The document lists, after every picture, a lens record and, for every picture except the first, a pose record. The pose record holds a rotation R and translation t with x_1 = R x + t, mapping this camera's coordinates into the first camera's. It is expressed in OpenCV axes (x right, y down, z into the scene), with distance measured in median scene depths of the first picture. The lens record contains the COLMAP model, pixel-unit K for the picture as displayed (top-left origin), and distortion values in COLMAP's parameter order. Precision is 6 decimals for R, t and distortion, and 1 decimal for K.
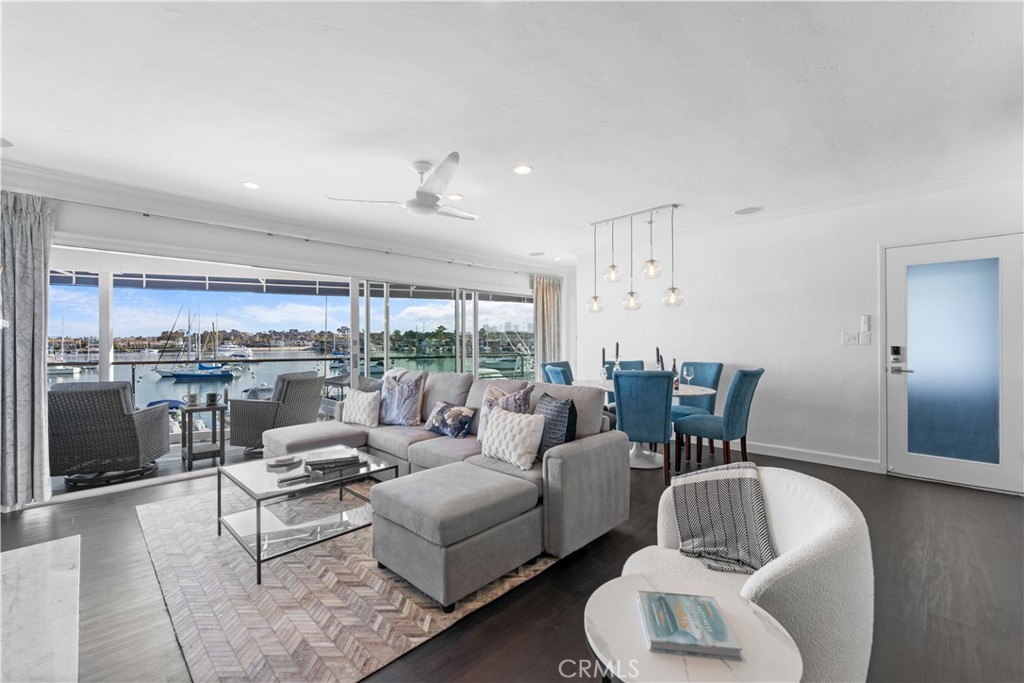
lens RADIAL K [[424.6, 0, 508.1], [0, 424.6, 345.0], [0, 0, 1]] dist [-0.001126, -0.000012]
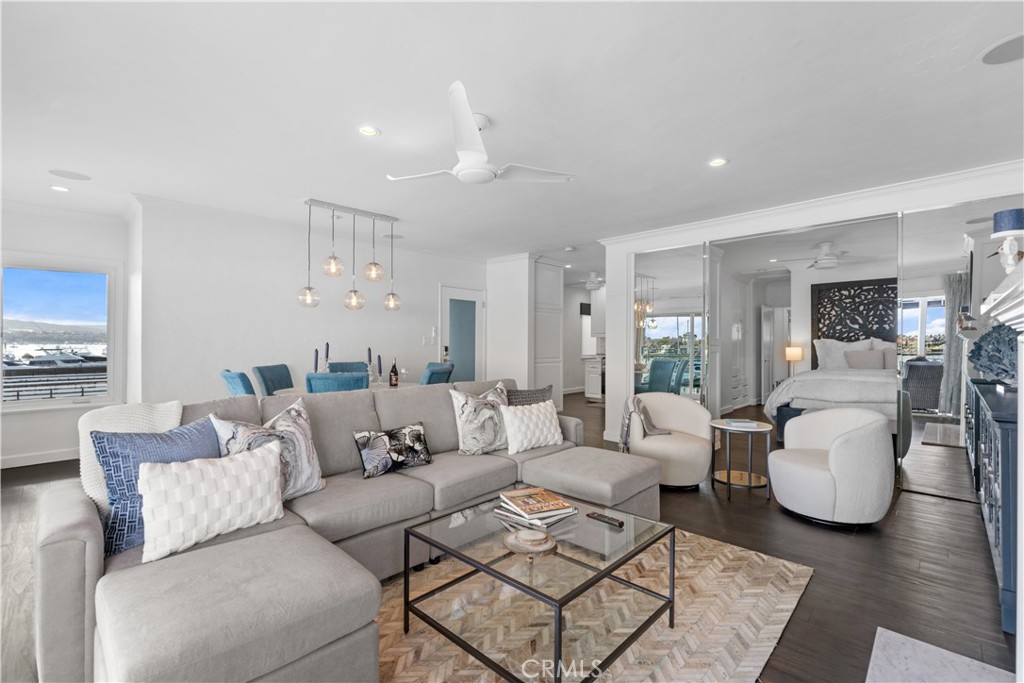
lens RADIAL K [[450.4, 0, 510.5], [0, 450.4, 338.2], [0, 0, 1]] dist [-0.001898, -0.000081]
pose [[-0.022860, 0.018039, 0.999576, -0.791008], [-0.002071, 0.999834, -0.018091, 0.002918], [-0.999737, -0.002484, -0.022819, 0.714018]]
